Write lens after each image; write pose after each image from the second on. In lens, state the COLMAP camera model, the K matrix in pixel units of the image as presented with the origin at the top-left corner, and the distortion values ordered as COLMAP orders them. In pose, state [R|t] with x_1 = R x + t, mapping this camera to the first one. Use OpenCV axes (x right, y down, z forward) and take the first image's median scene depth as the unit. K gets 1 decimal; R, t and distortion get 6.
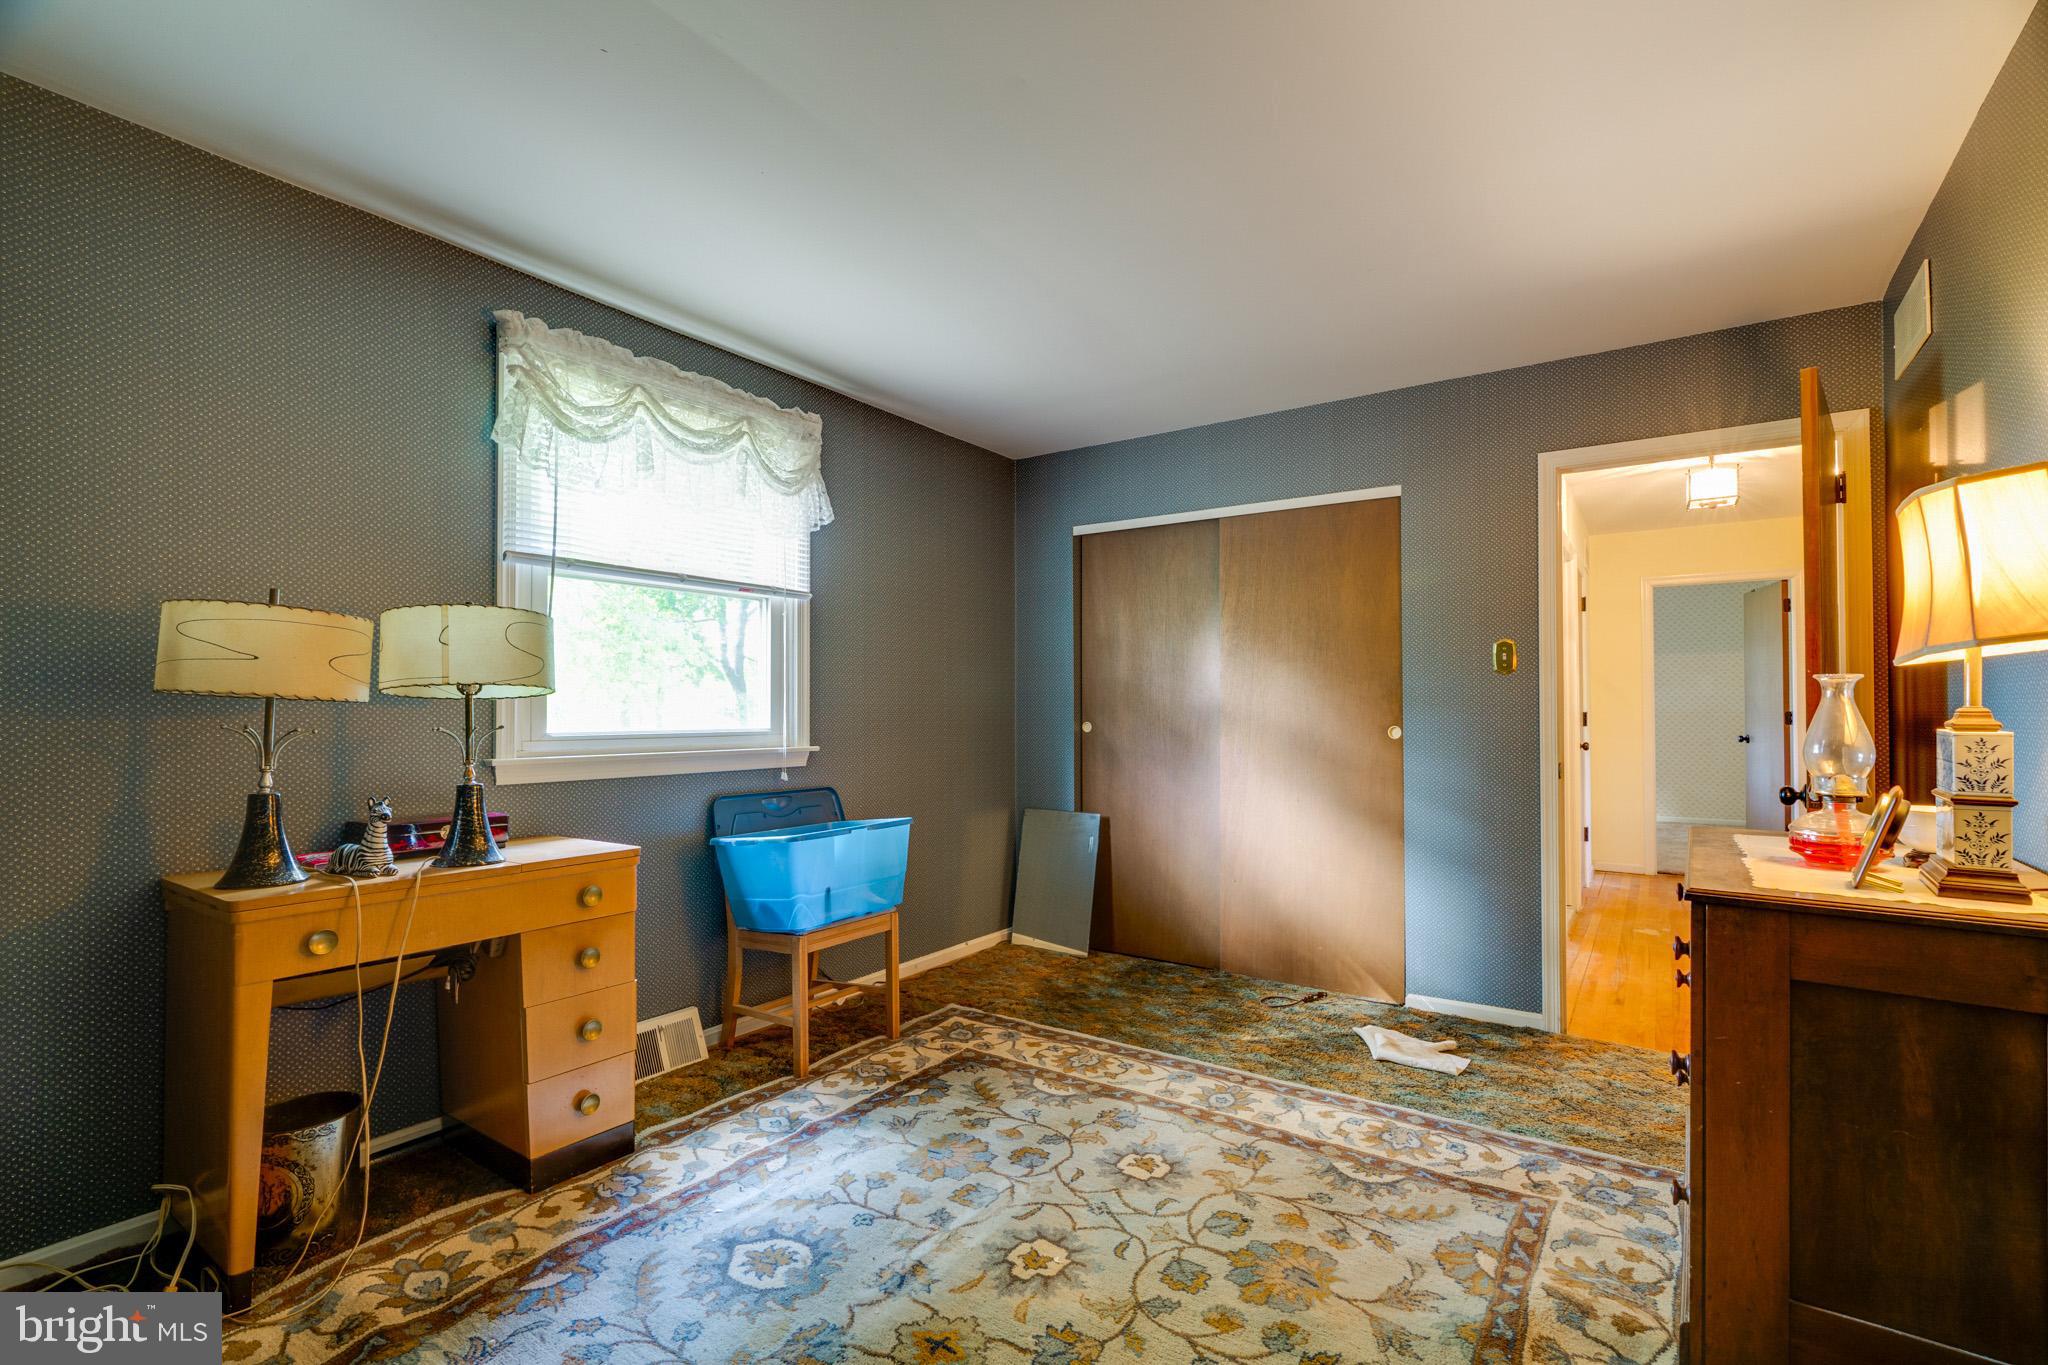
lens RADIAL K [[915.0, 0, 1029.1], [0, 915.0, 688.7], [0, 0, 1]] dist [0.002180, 0.000028]
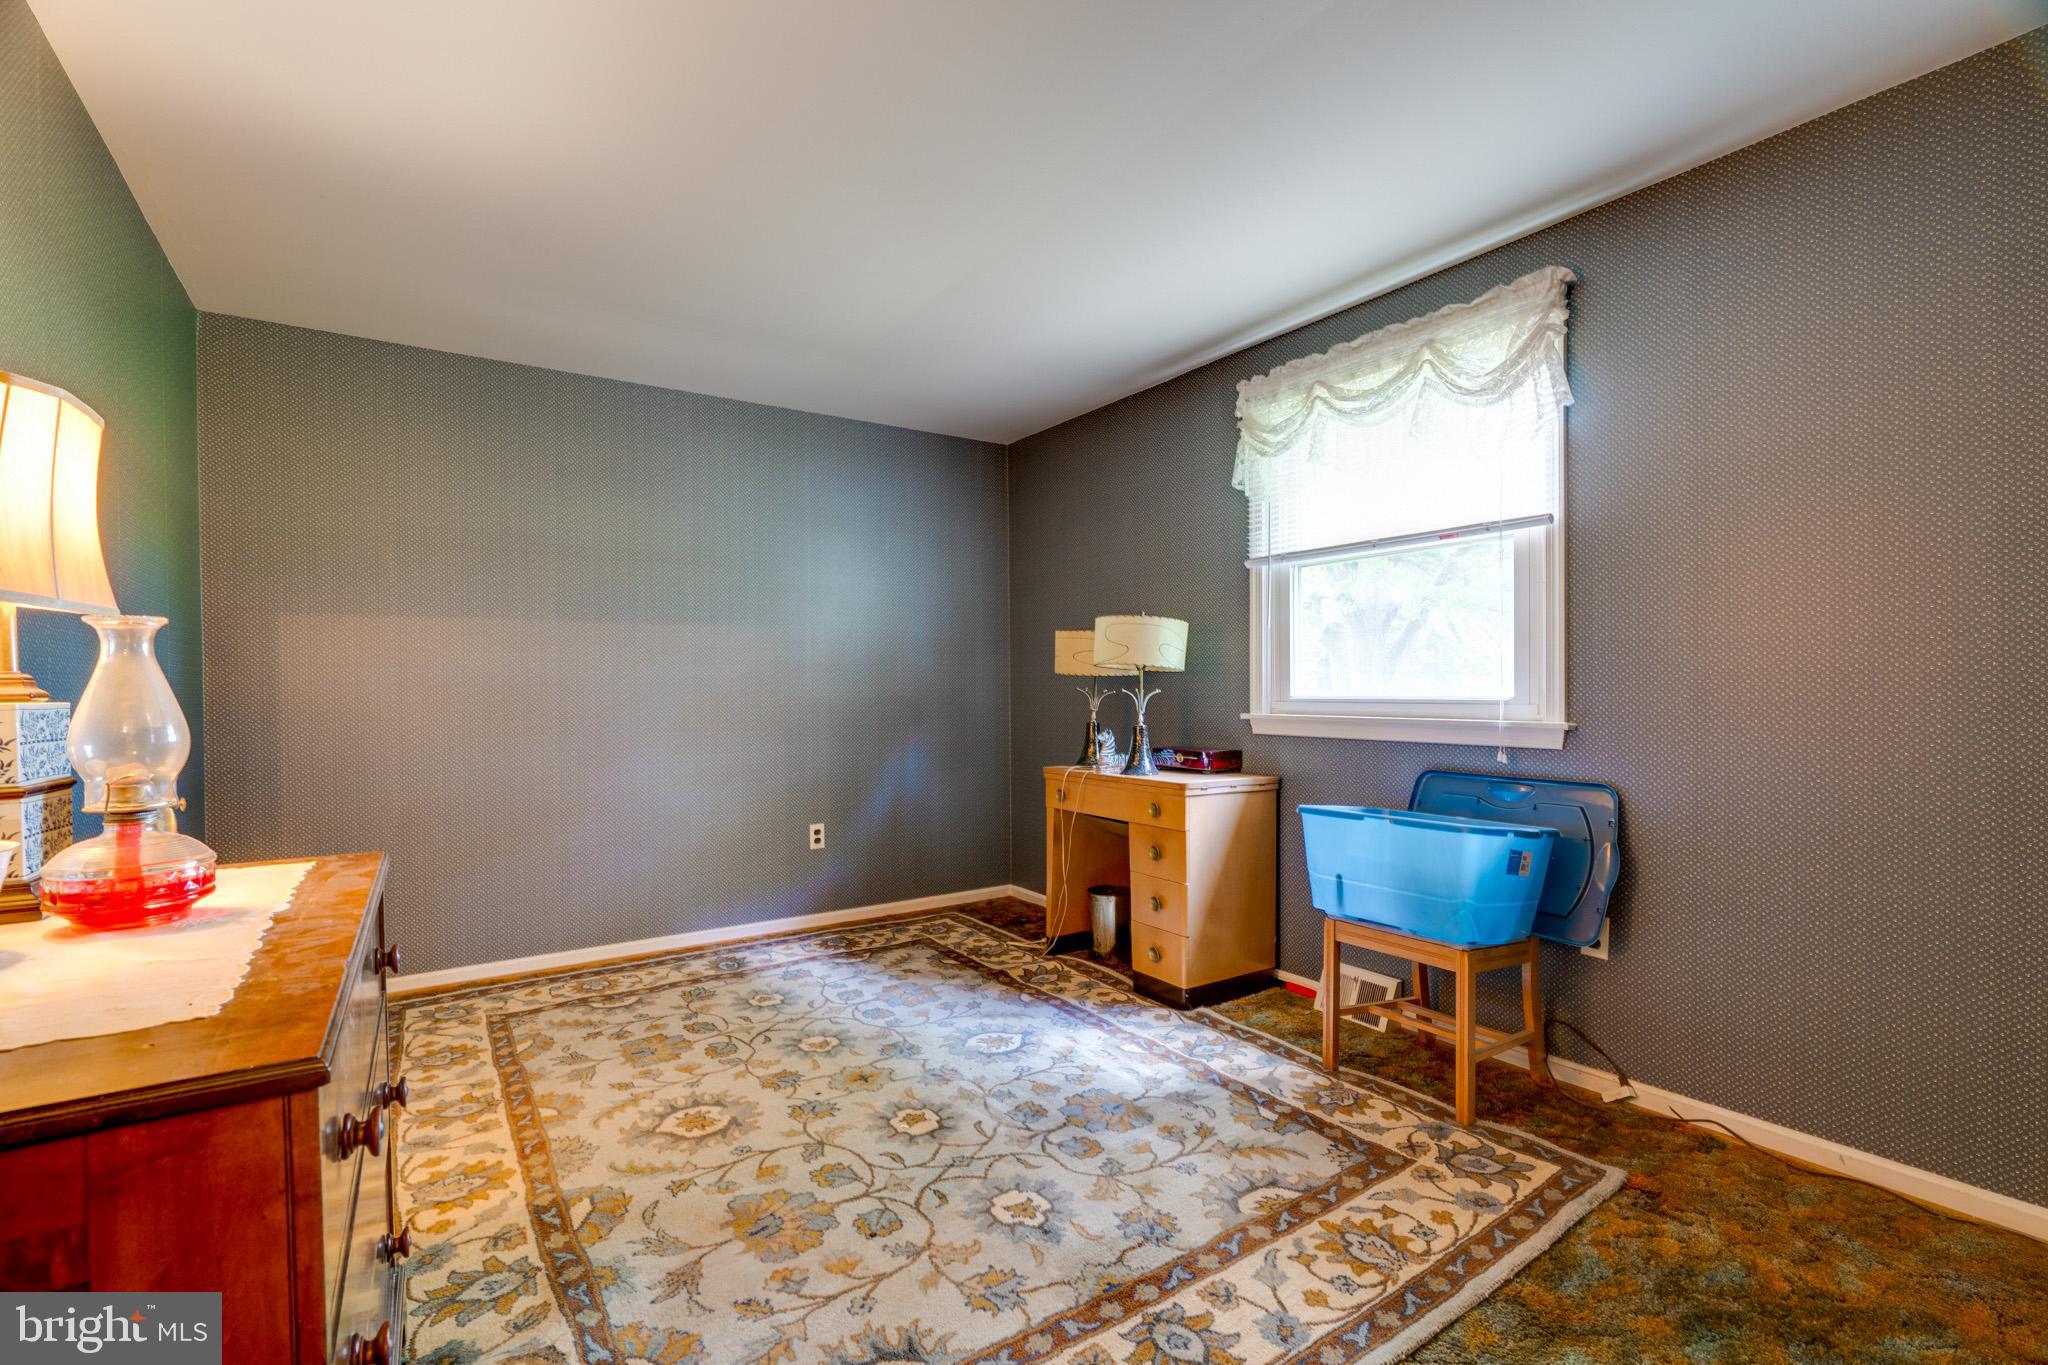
lens RADIAL K [[915.0, 0, 1023.7], [0, 915.0, 693.8], [0, 0, 1]] dist [0.002180, 0.000028]
pose [[-0.349408, 0.010618, -0.936911, 0.725337], [0.029938, 0.999552, 0.000163, 0.032509], [0.936492, -0.027992, -0.349569, 1.036384]]
